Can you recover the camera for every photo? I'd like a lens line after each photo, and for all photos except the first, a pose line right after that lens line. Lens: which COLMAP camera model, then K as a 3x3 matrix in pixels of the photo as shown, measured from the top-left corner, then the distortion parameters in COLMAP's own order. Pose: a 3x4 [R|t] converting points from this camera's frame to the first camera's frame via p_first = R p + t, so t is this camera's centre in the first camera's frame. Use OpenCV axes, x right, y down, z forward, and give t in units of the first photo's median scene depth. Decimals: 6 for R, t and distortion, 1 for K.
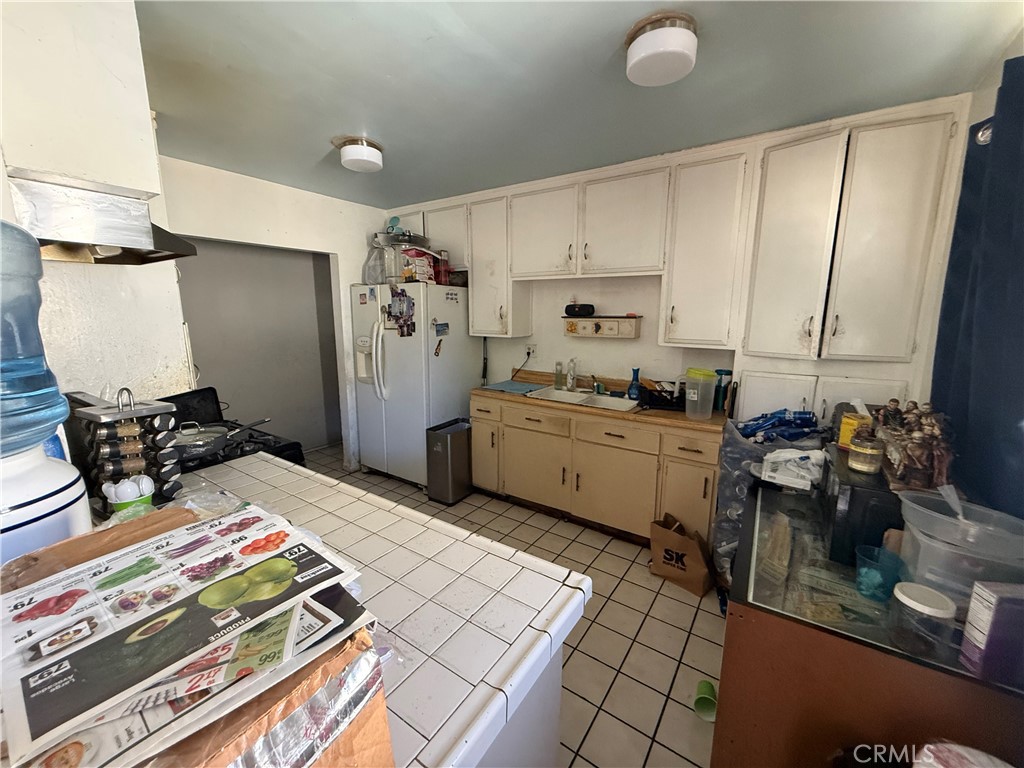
lens RADIAL K [[408.5, 0, 514.8], [0, 408.5, 385.1], [0, 0, 1]] dist [-0.002873, -0.000217]
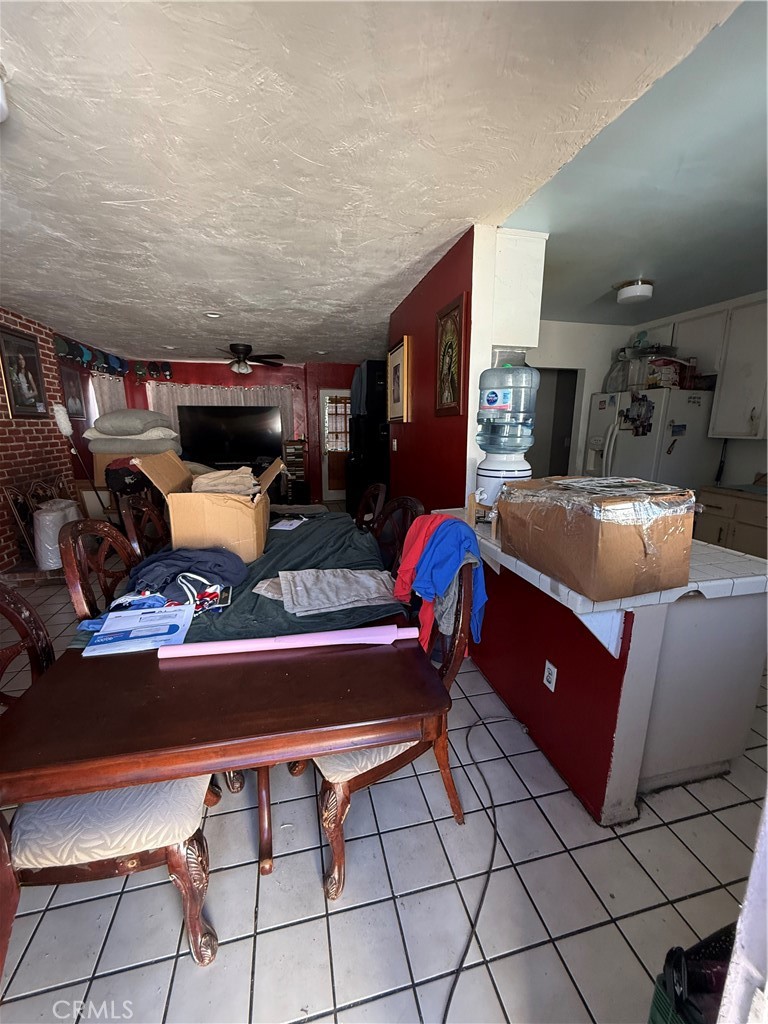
lens RADIAL K [[408.5, 0, 382.9], [0, 408.5, 510.7], [0, 0, 1]] dist [-0.002873, -0.000217]
pose [[0.731980, 0.140391, -0.666705, 0.002589], [-0.121401, 0.989756, 0.075131, 0.091518], [0.670423, 0.025944, 0.741526, -0.342689]]
